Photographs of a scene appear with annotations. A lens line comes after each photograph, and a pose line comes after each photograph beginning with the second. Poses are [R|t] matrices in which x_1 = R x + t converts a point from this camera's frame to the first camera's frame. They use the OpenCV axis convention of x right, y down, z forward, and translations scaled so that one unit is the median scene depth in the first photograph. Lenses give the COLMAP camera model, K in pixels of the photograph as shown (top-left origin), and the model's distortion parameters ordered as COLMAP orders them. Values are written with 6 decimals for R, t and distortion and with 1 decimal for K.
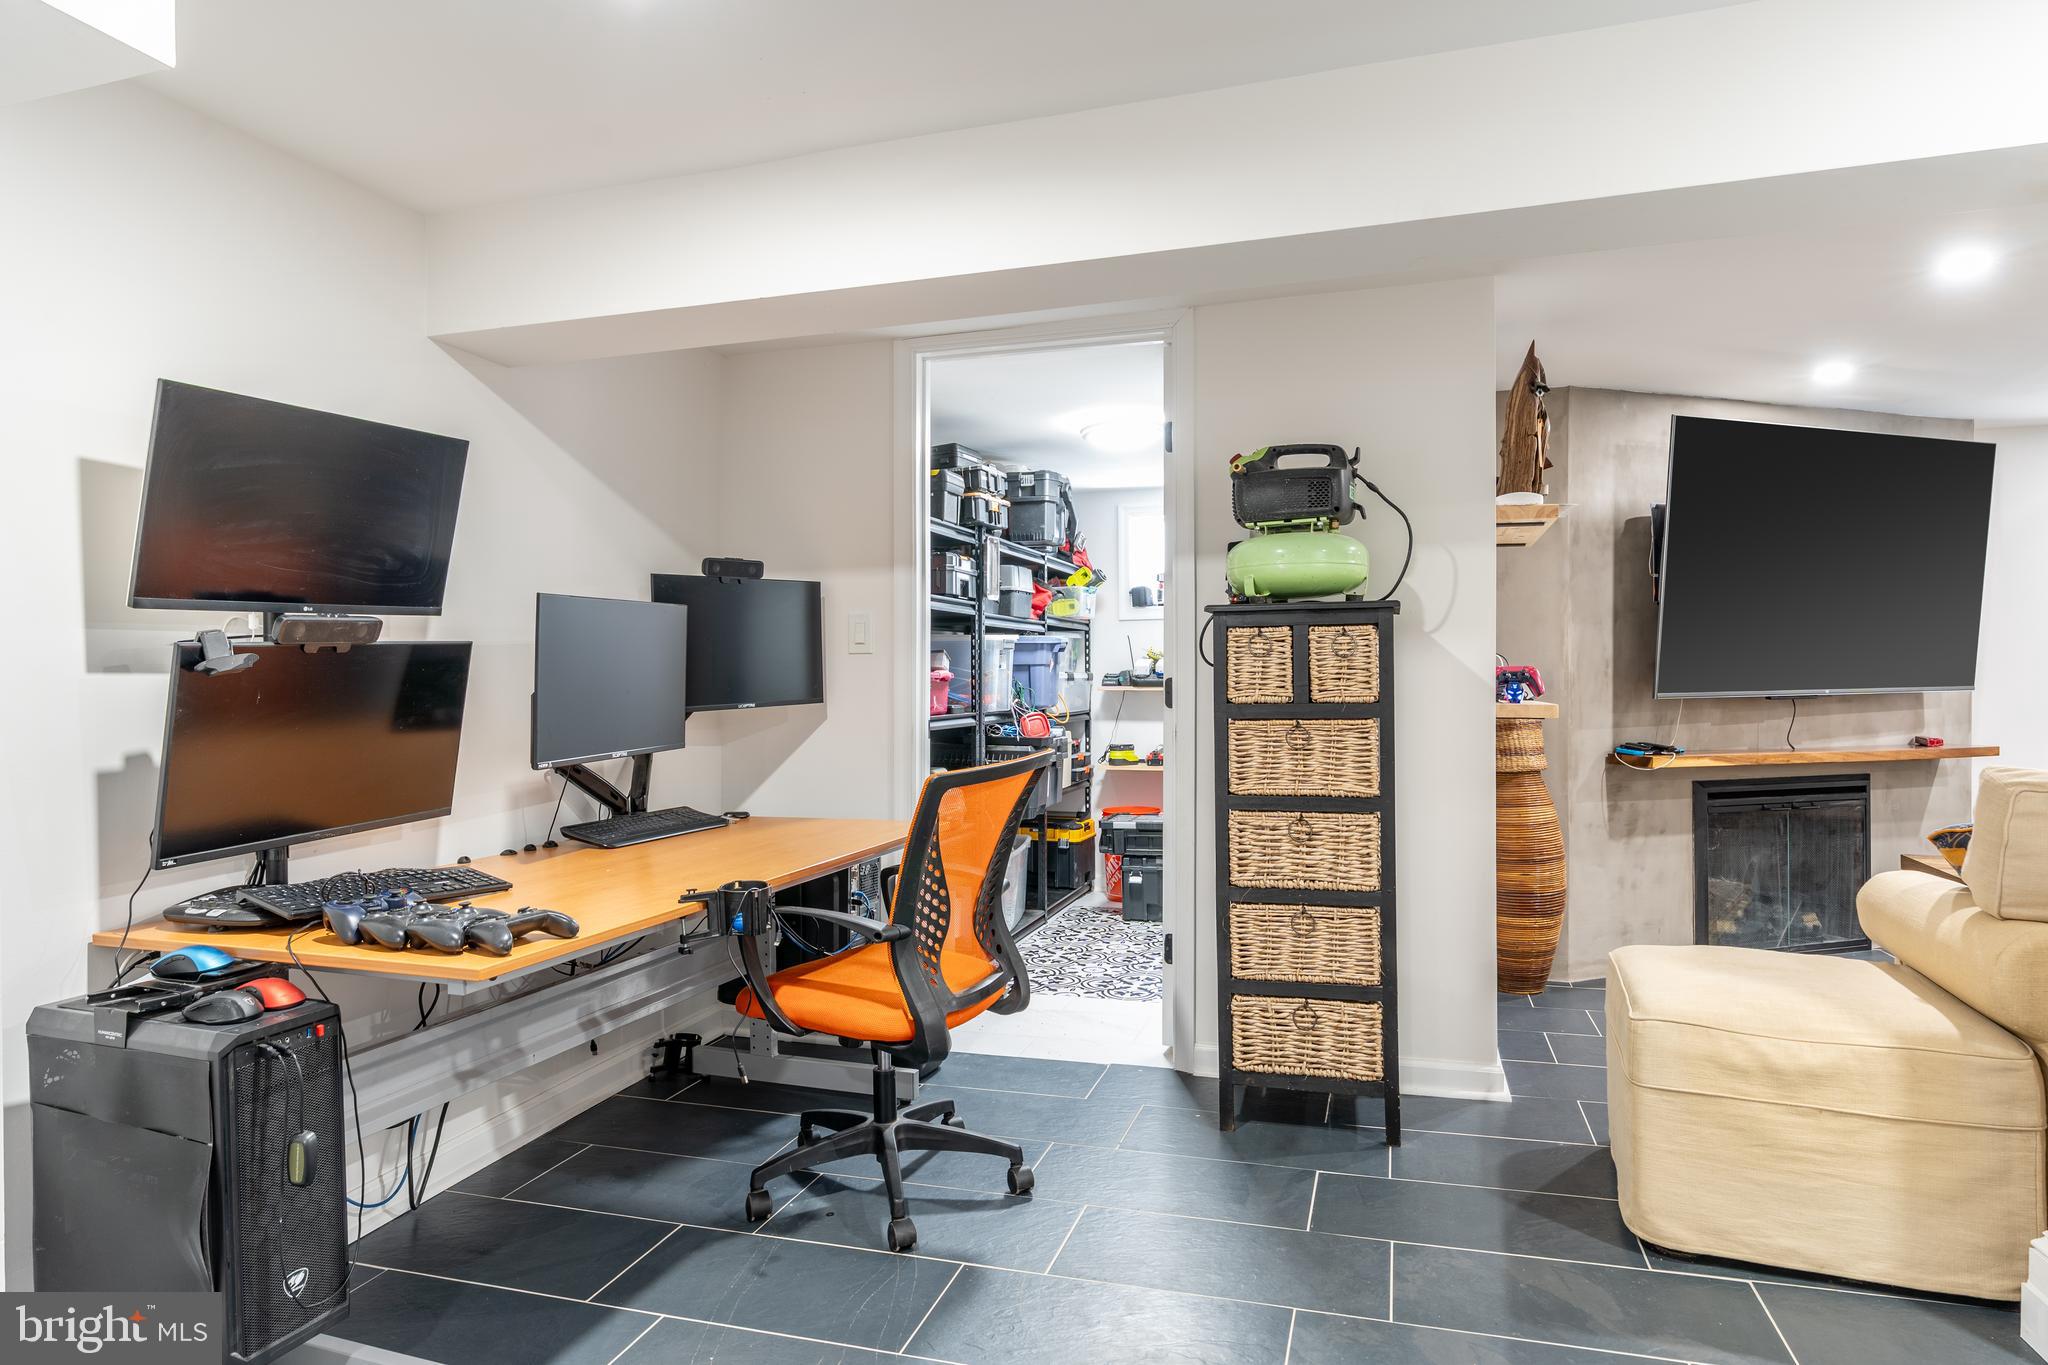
lens RADIAL K [[1165.5, 0, 1027.1], [0, 1165.5, 648.1], [0, 0, 1]] dist [0.003253, 0.000626]
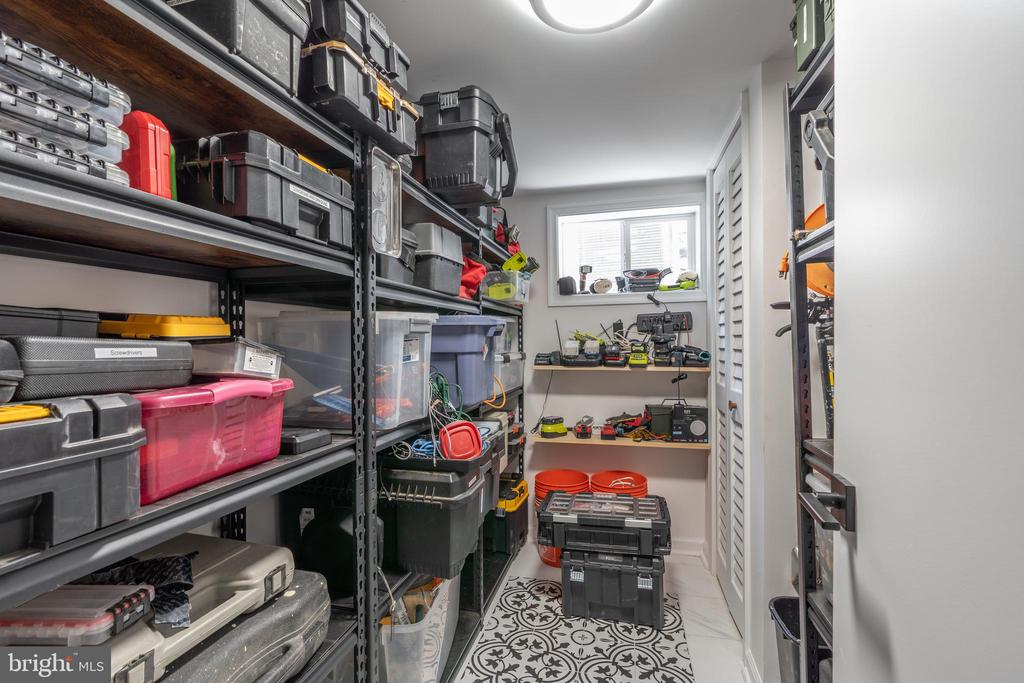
lens RADIAL K [[477.9, 0, 511.7], [0, 477.9, 337.1], [0, 0, 1]] dist [-0.002312, 0.000723]
pose [[0.998373, -0.004333, 0.056855, 0.017978], [0.003525, 0.999892, 0.014298, -0.000659], [-0.056911, -0.014075, 0.998280, 0.580829]]
